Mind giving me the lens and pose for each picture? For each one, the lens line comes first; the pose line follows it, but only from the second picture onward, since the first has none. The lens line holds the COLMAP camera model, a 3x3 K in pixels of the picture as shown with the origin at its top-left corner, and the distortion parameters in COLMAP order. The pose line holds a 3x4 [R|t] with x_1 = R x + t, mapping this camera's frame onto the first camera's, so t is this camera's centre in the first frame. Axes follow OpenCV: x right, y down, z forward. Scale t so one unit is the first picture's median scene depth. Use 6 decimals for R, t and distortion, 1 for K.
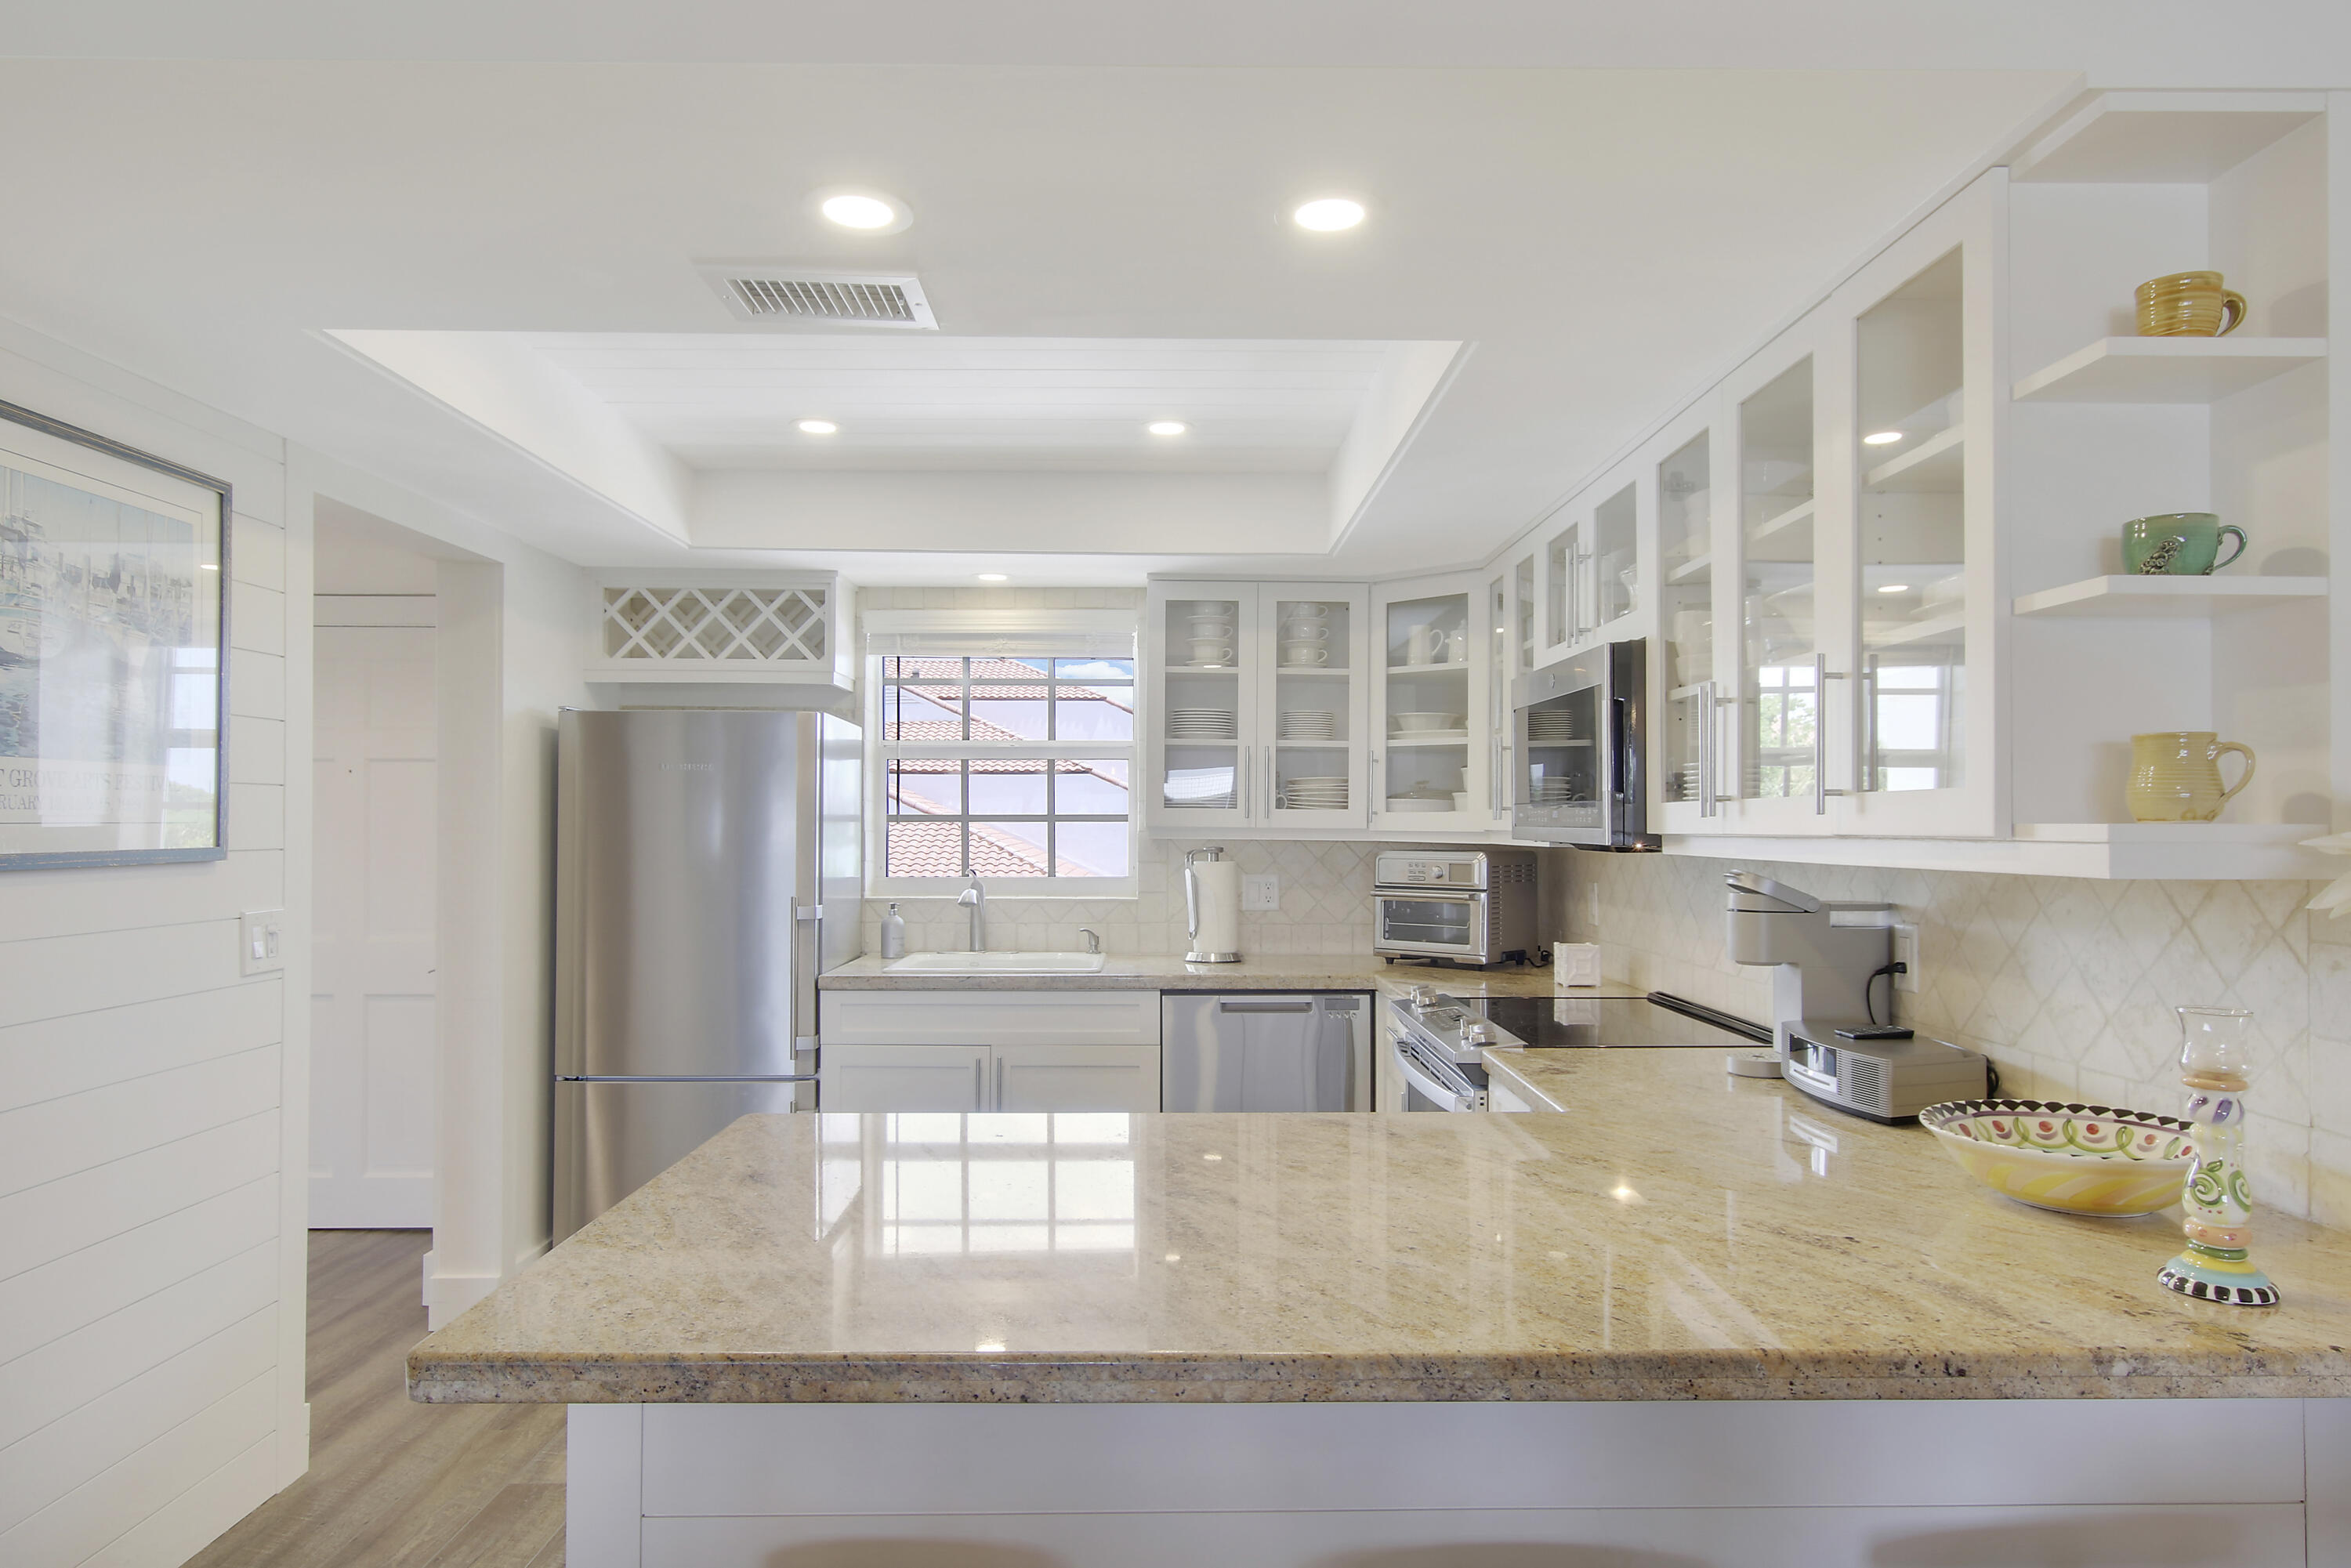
lens RADIAL K [[1452.6, 0, 1175.5], [0, 1452.6, 784.0], [0, 0, 1]] dist [-0.002133, 0.000036]
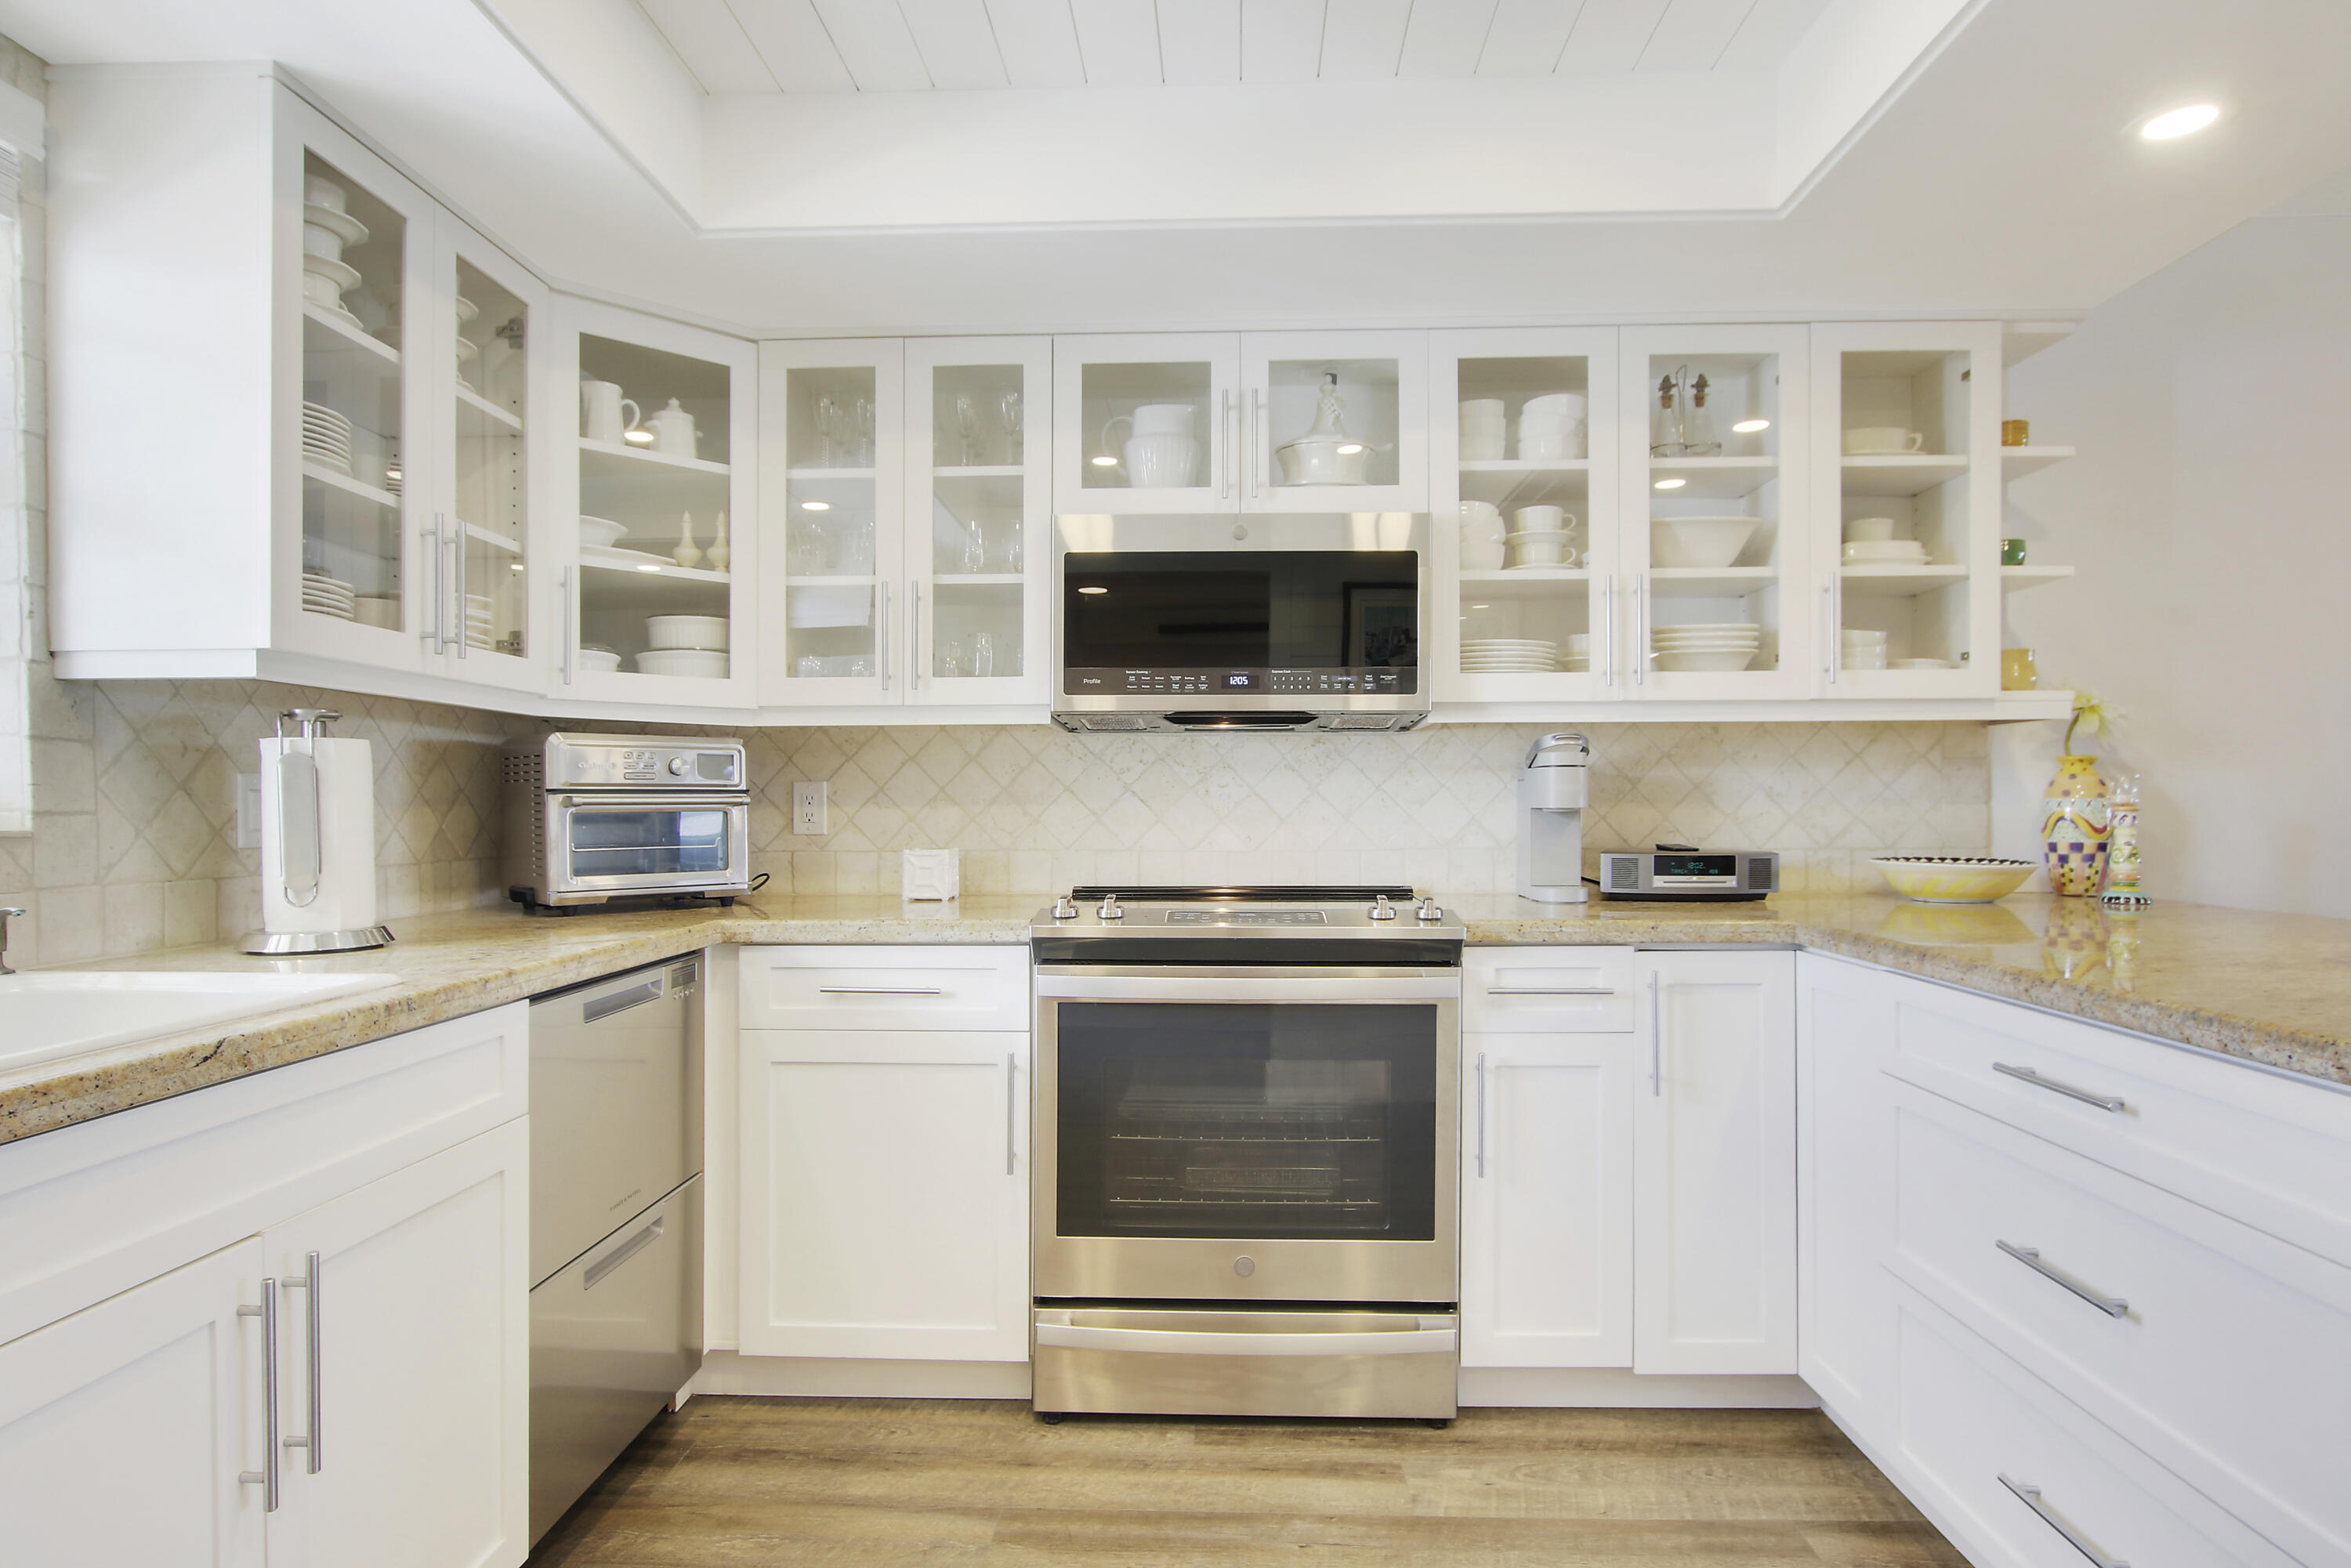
lens RADIAL K [[1320.9, 0, 1188.6], [0, 1320.9, 833.5], [0, 0, 1]] dist [-0.007766, 0.003183]
pose [[0.039720, -0.024039, 0.998922, -0.397324], [-0.022152, 0.999444, 0.024932, 0.067269], [-0.998965, -0.023118, 0.039165, 0.699782]]
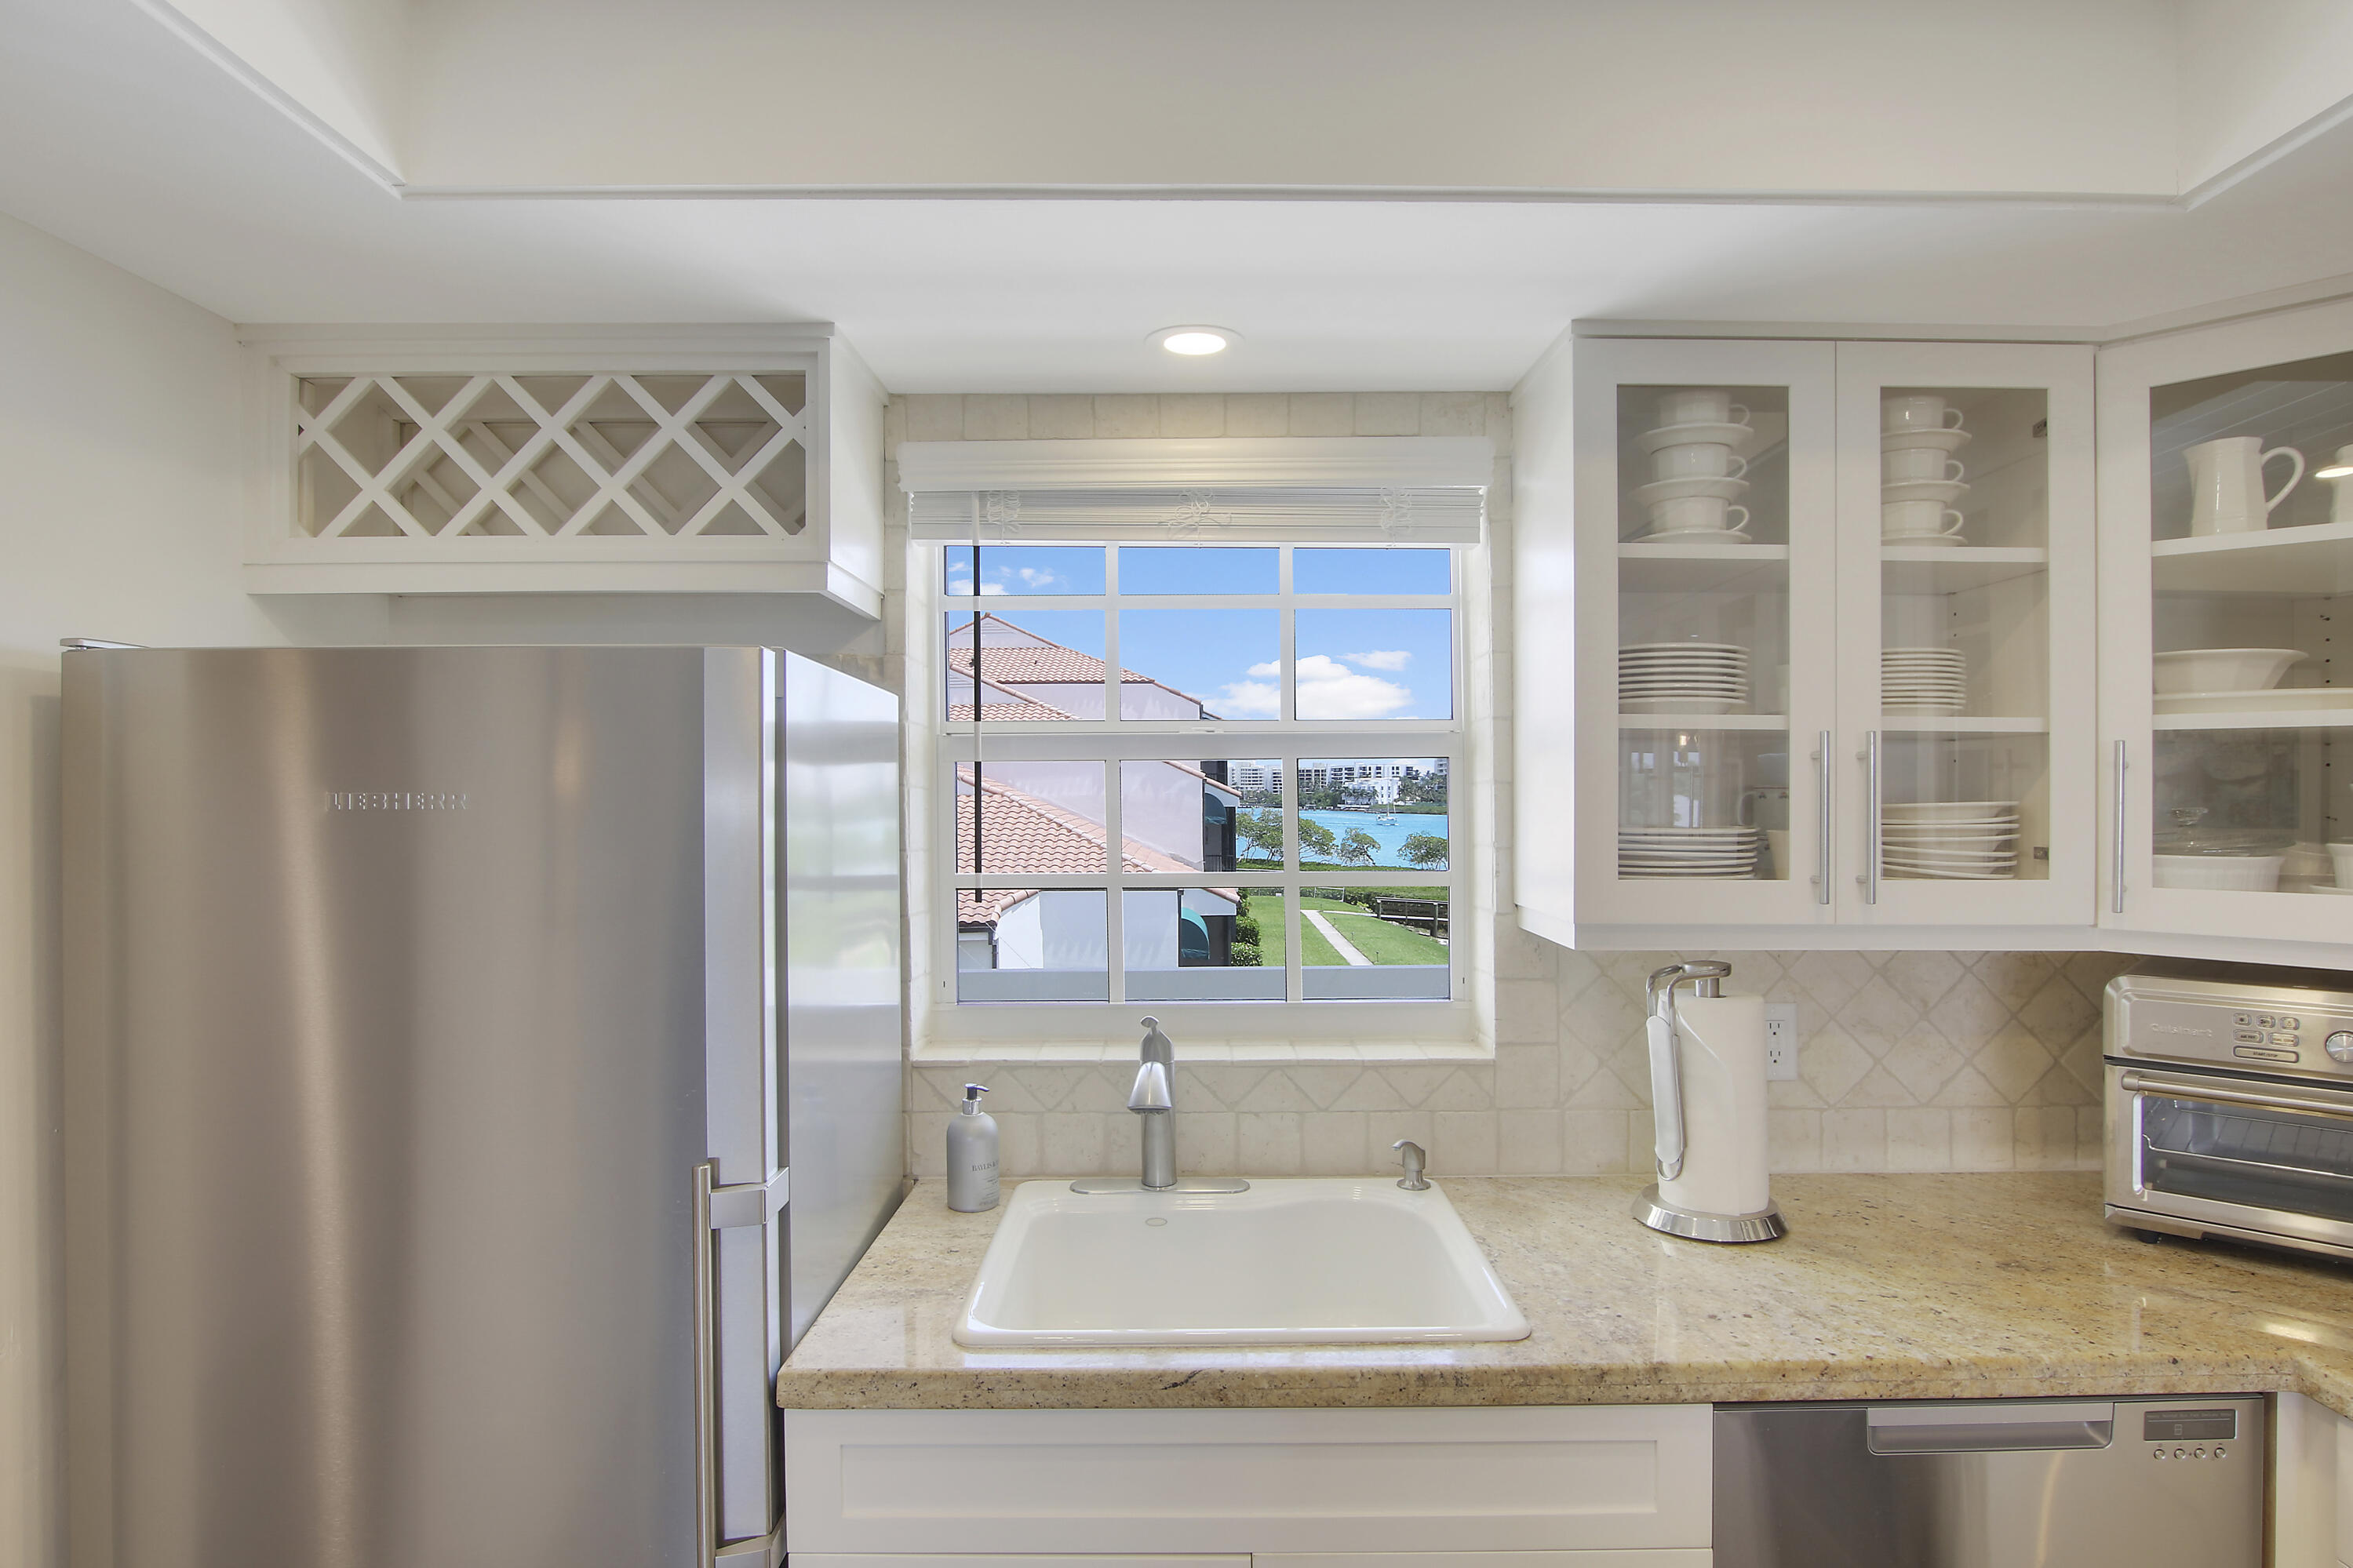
lens RADIAL K [[1269.7, 0, 1206.8], [0, 1269.7, 794.2], [0, 0, 1]] dist [-0.023672, 0.001735]
pose [[0.999960, -0.007896, 0.004092, -0.125991], [0.007777, 0.999568, 0.028345, -0.019147], [-0.004314, -0.028312, 0.999590, 0.625683]]
